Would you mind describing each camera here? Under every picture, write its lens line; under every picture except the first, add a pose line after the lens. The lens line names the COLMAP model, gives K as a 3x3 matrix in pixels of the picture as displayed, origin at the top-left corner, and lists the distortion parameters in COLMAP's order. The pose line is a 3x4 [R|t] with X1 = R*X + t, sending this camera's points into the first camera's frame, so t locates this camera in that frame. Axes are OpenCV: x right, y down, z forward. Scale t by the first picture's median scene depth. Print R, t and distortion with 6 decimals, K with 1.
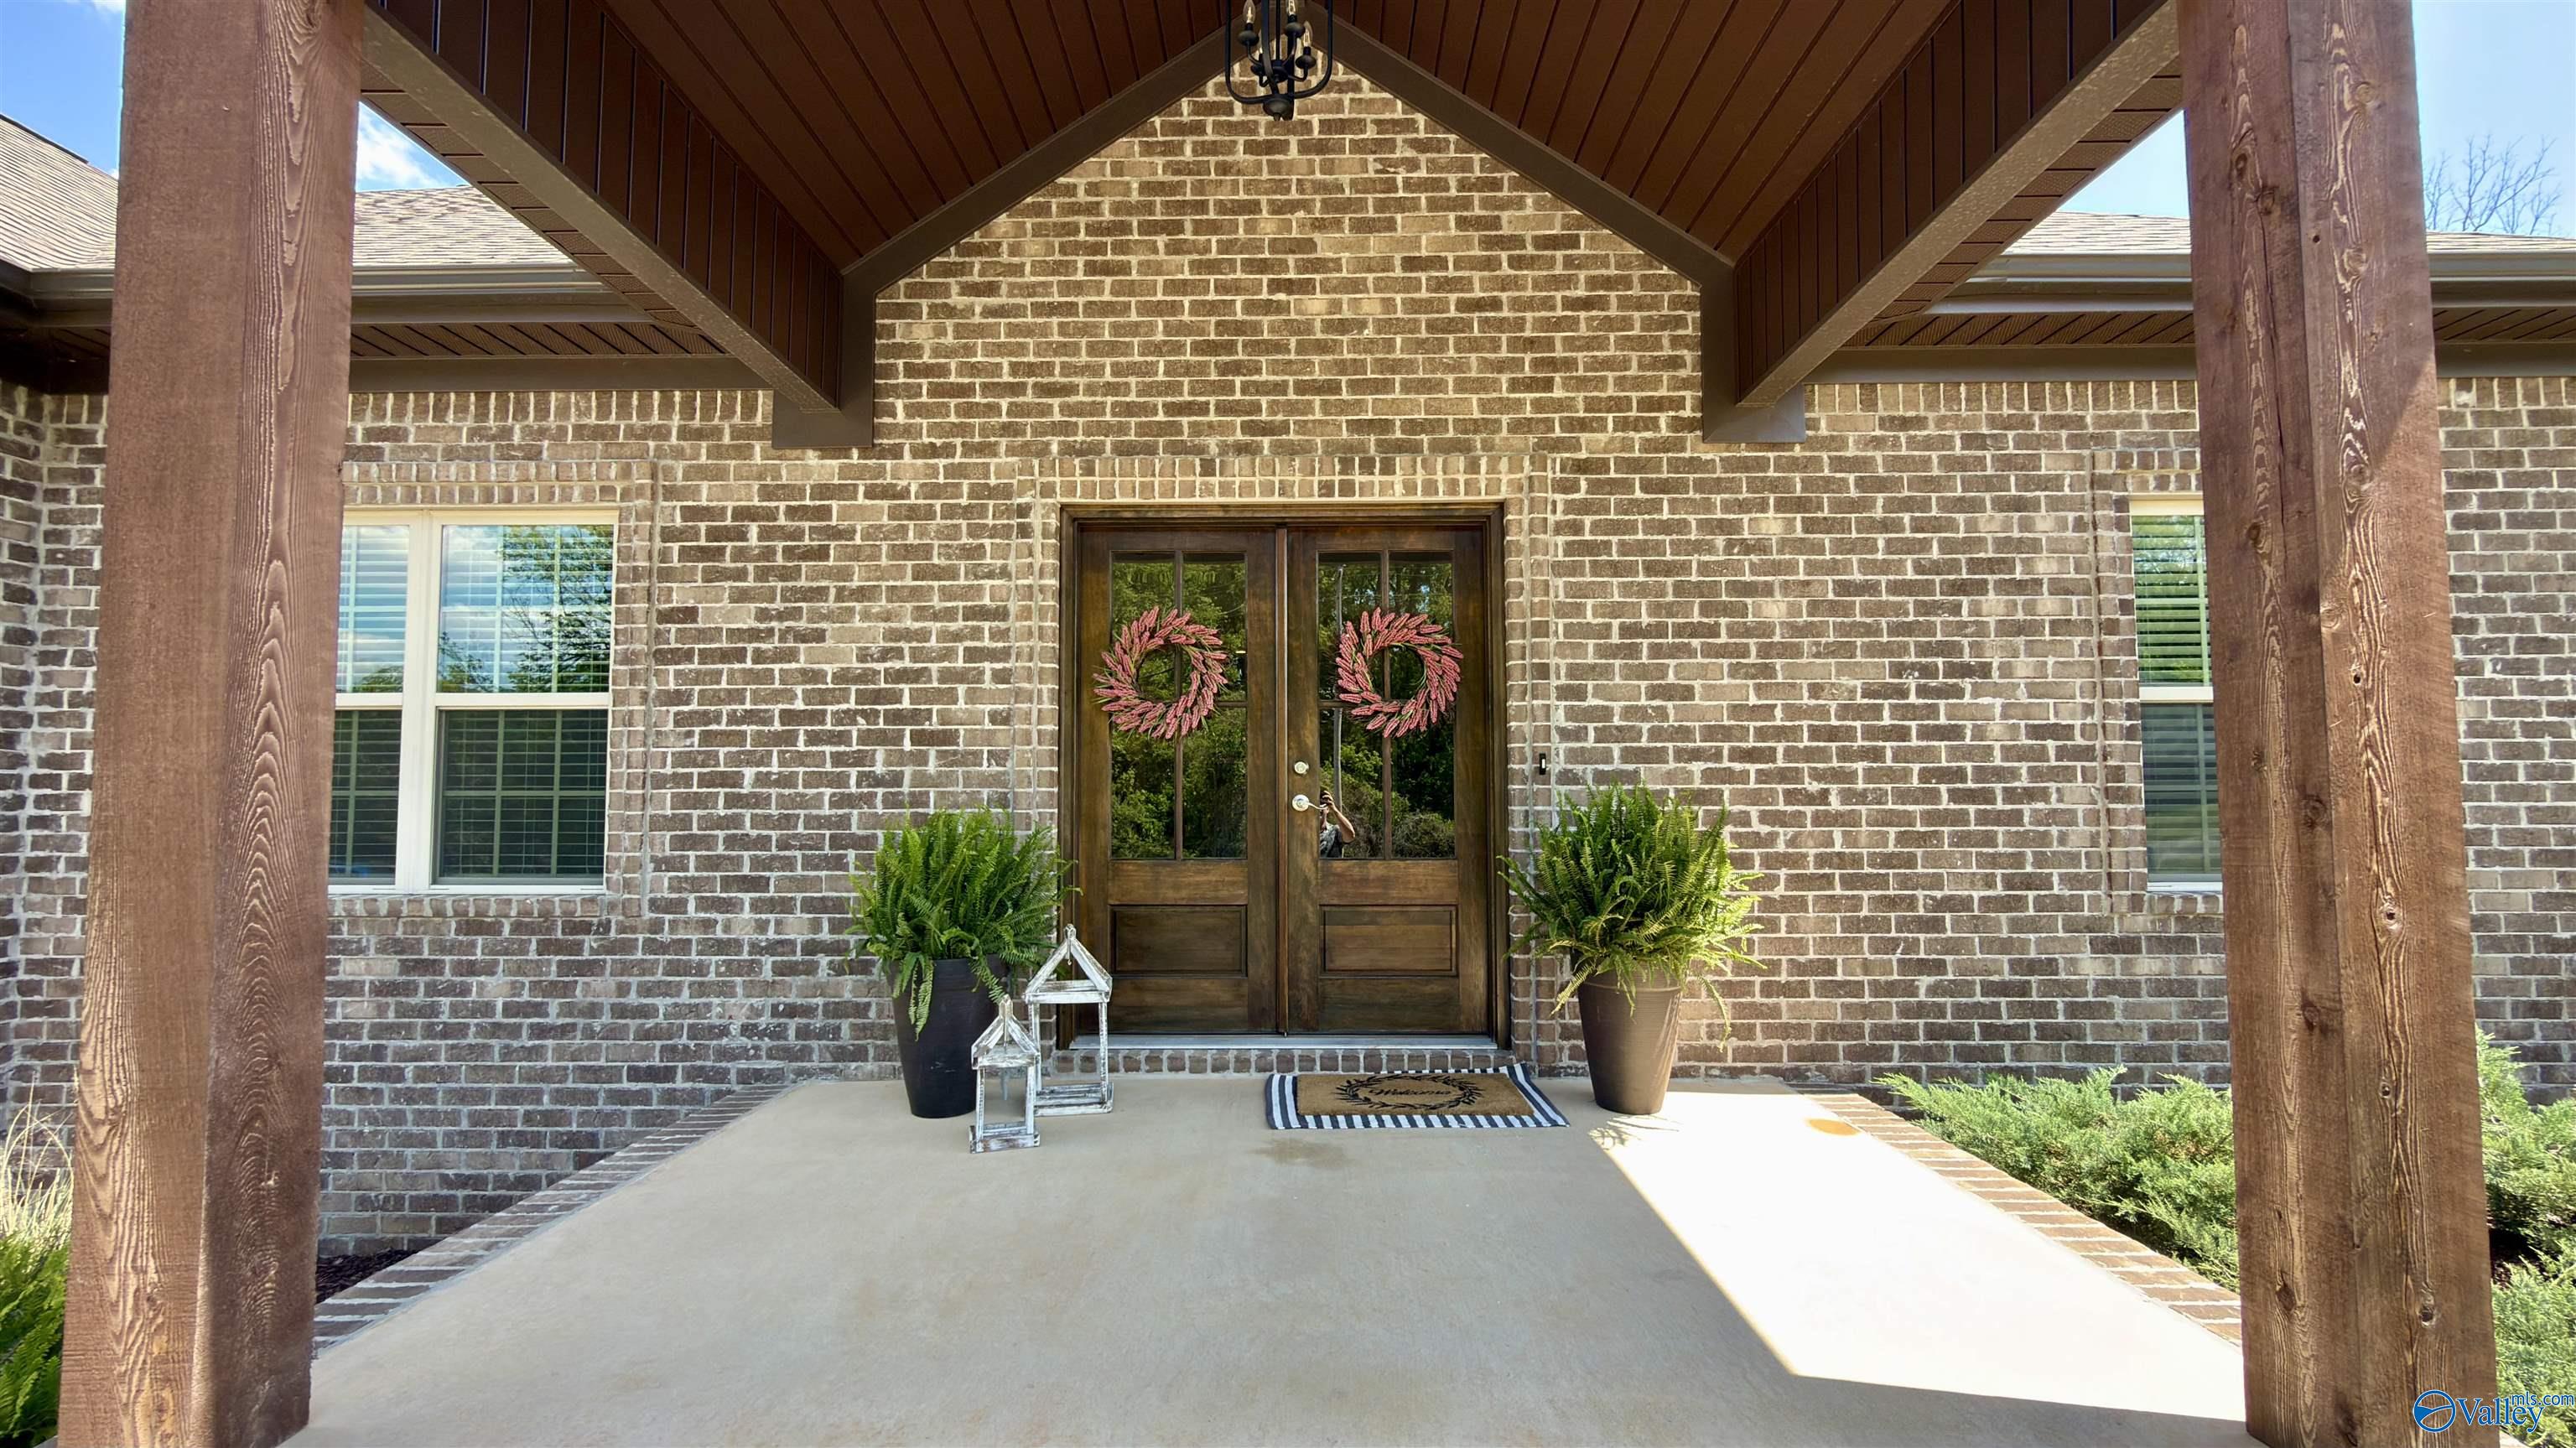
lens RADIAL K [[1117.6, 0, 1299.2], [0, 1117.6, 804.6], [0, 0, 1]] dist [-0.003511, -0.000215]
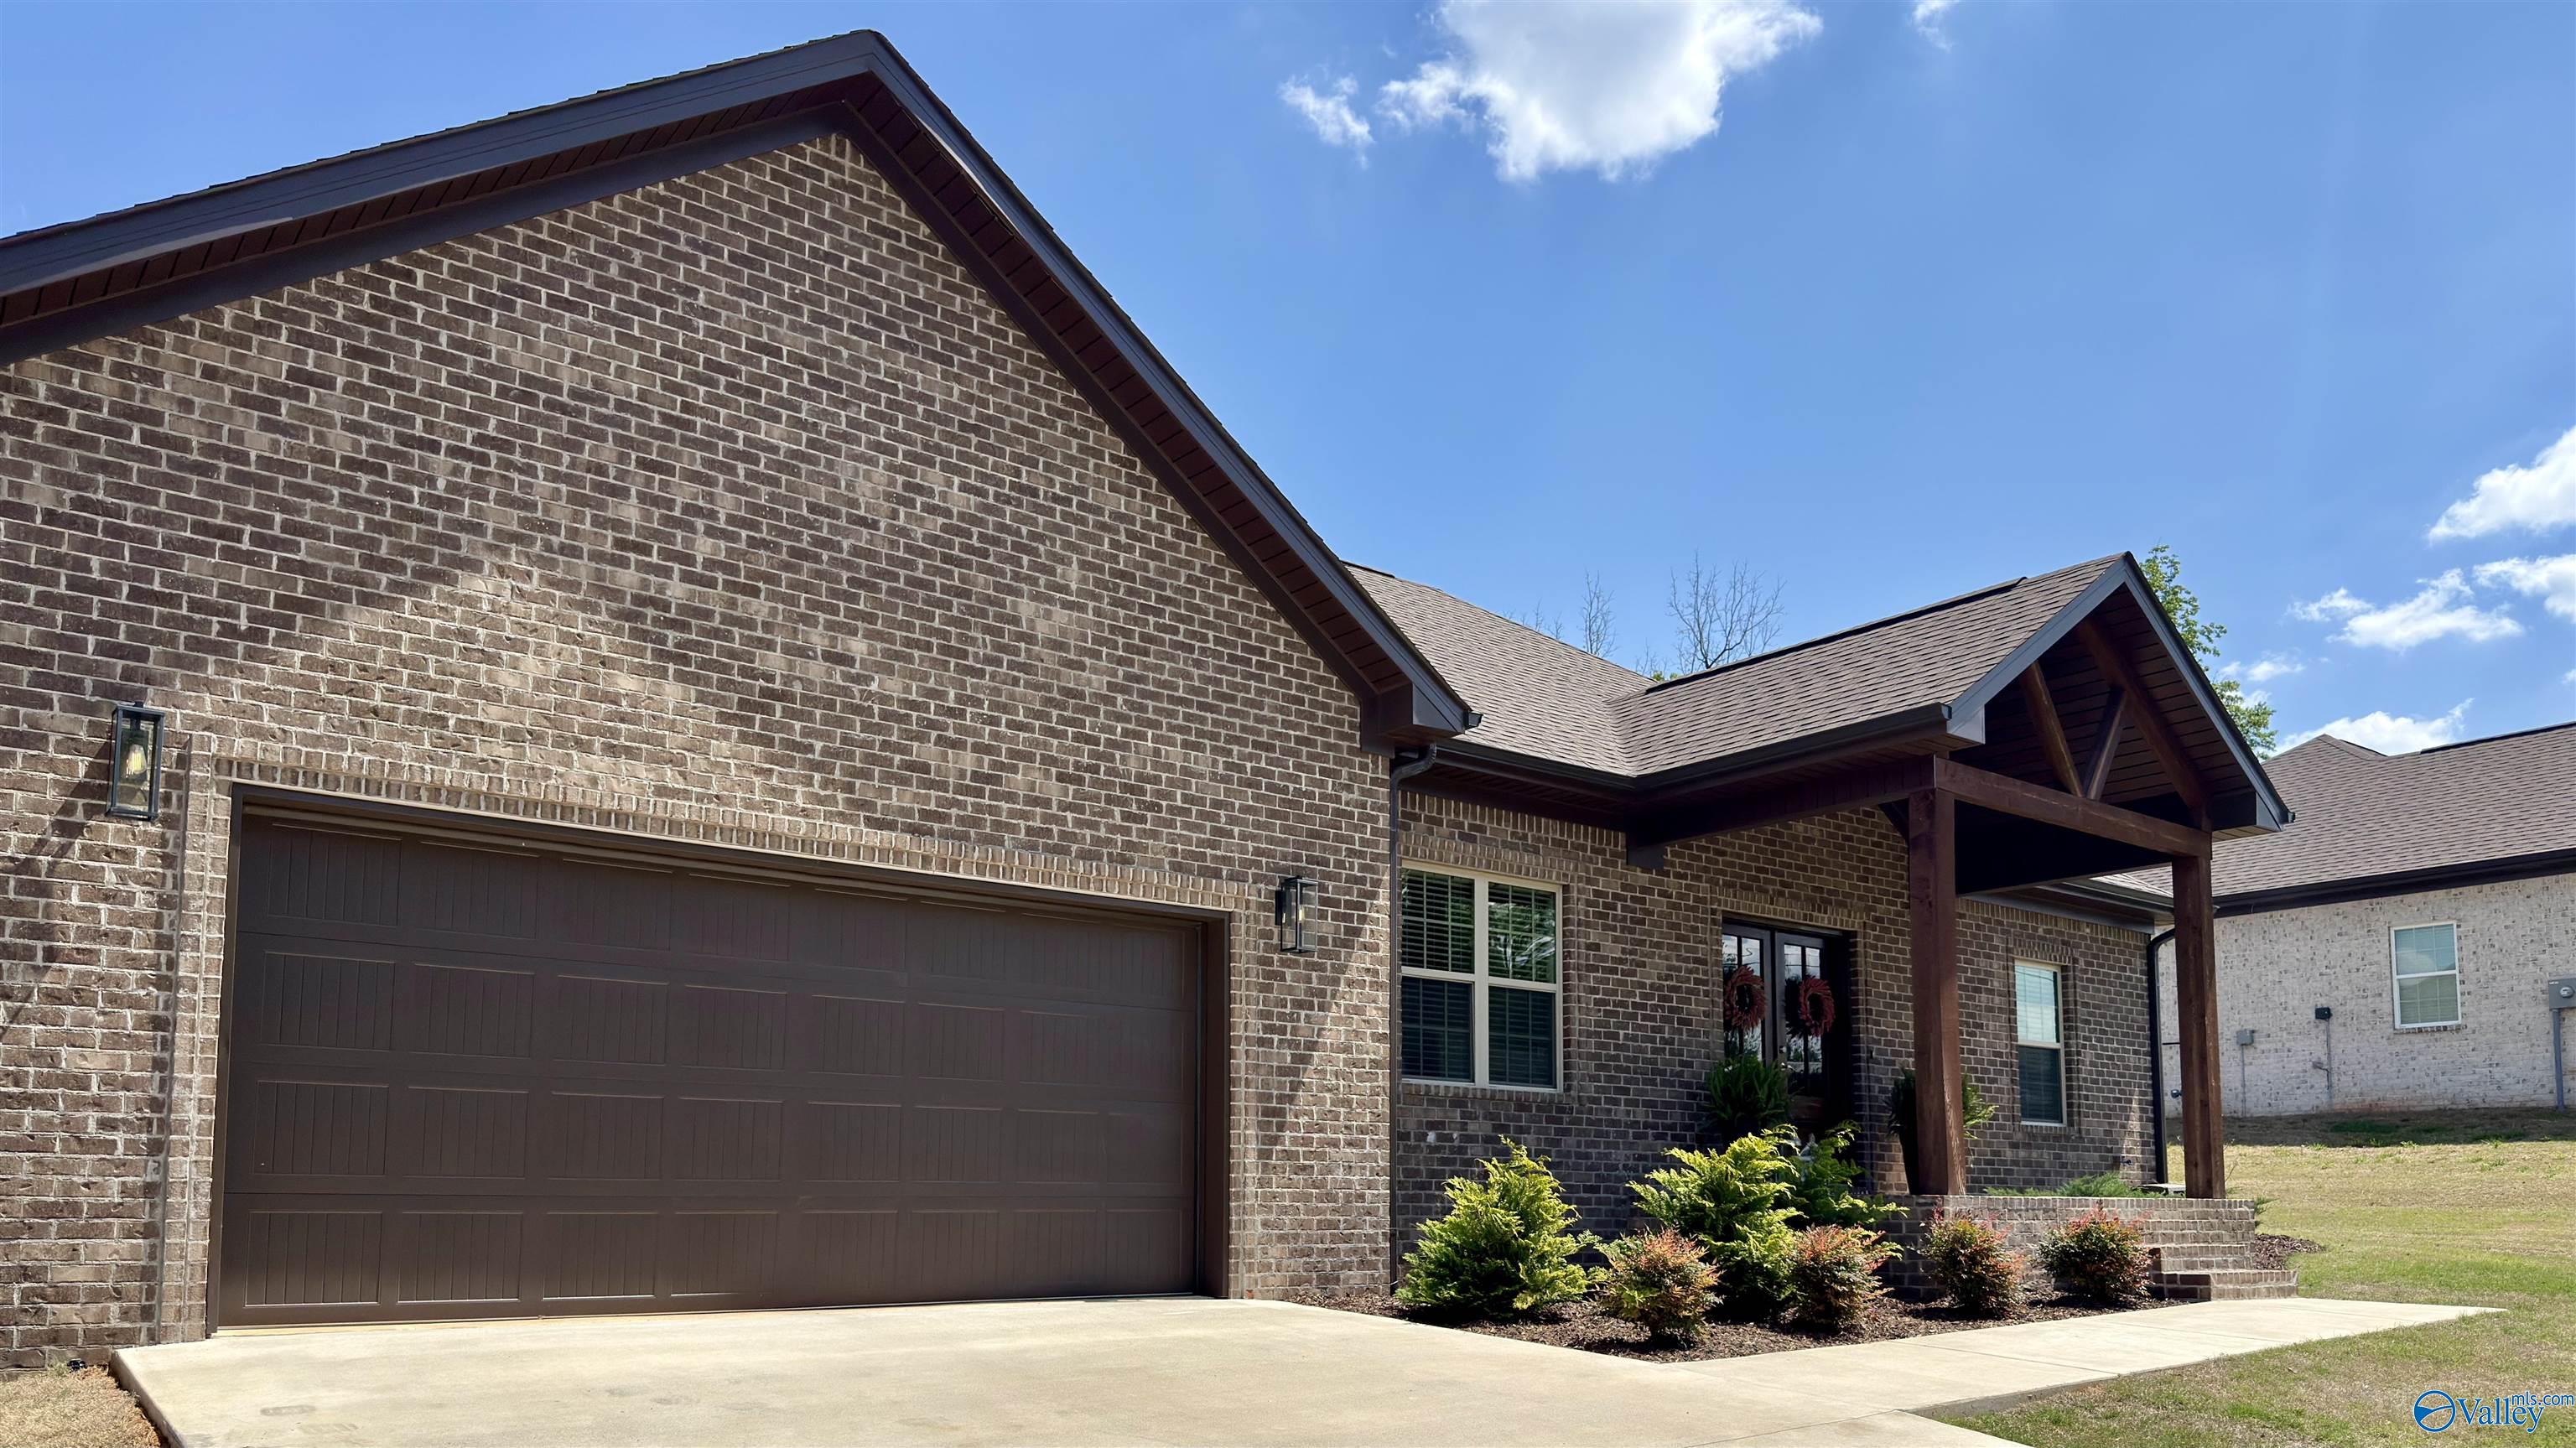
lens RADIAL K [[1856.5, 0, 1285.5], [0, 1856.5, 994.3], [0, 0, 1]] dist [0.078306, -0.138118]
pose [[0.774297, 0.080777, 0.627646, -2.948223], [-0.048105, 0.996463, -0.068898, 0.152859], [-0.630991, 0.023155, 0.775444, -1.114077]]
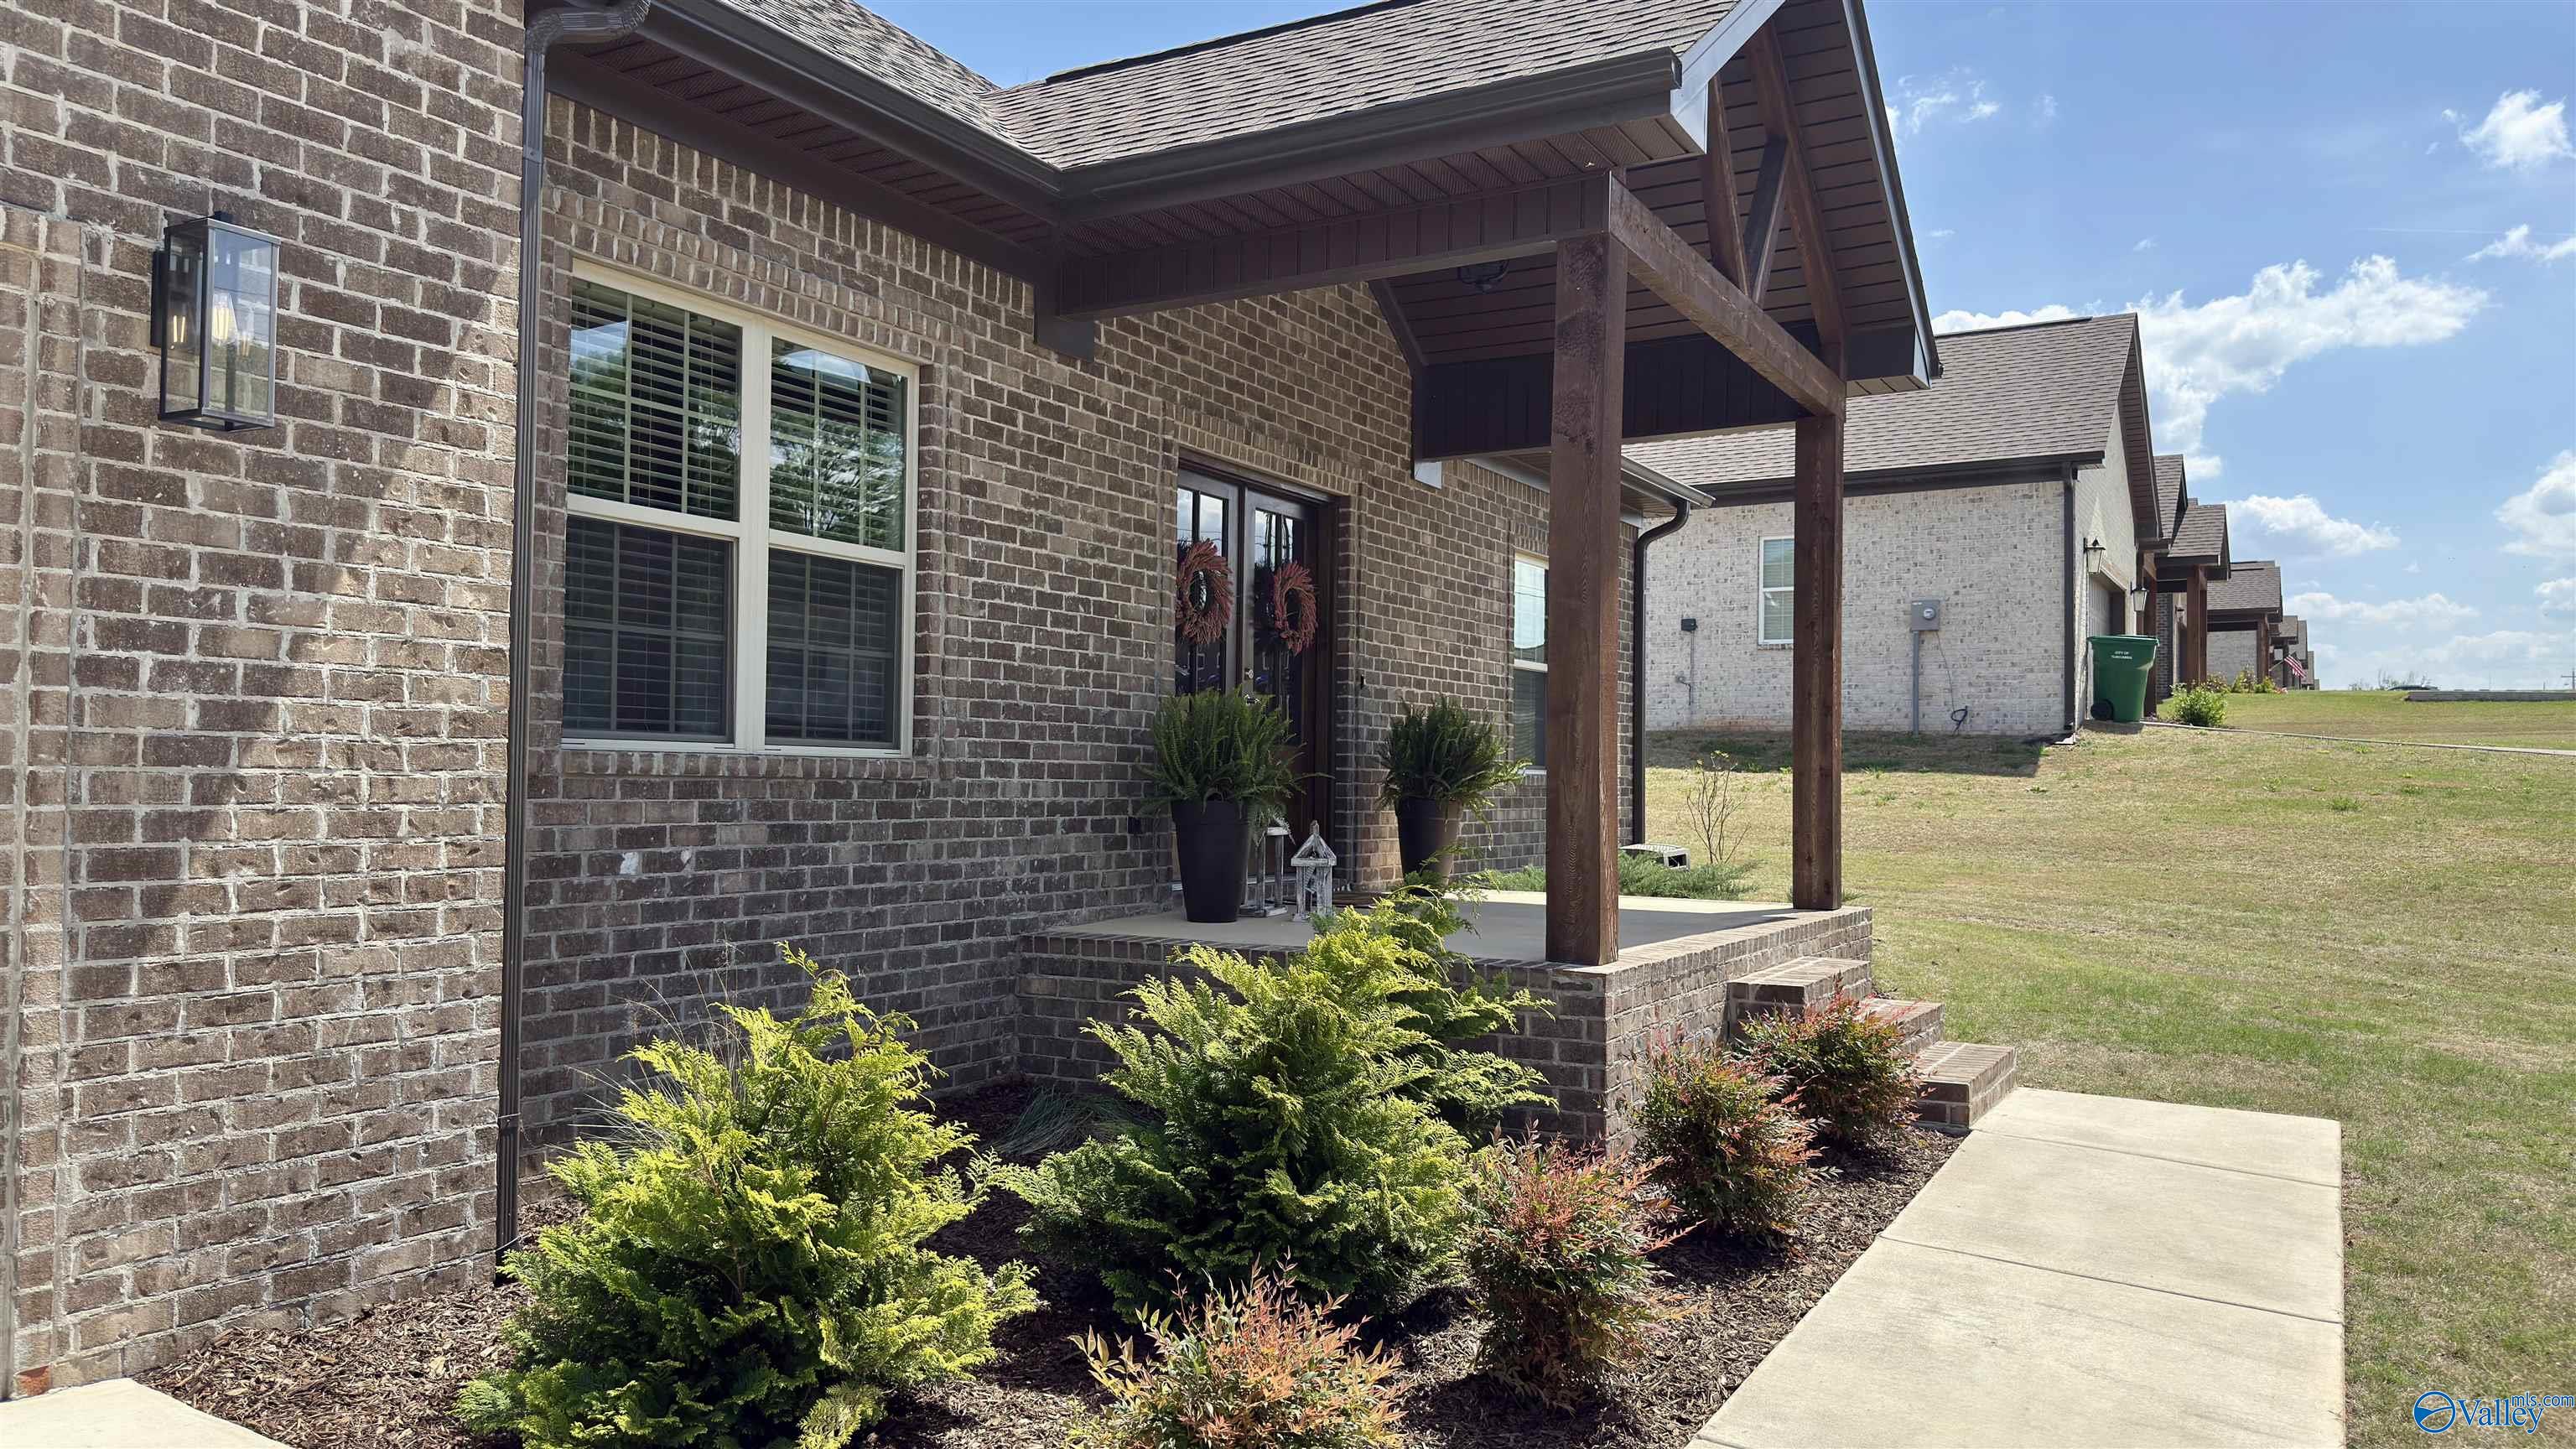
lens RADIAL K [[1784.6, 0, 1288.0], [0, 1784.6, 724.5], [0, 0, 1]] dist [0.090456, -0.123354]
pose [[0.483116, 0.036066, 0.874813, -1.867203], [-0.067322, 0.997723, -0.003955, 0.034959], [-0.872964, -0.056984, 0.484444, -0.063234]]
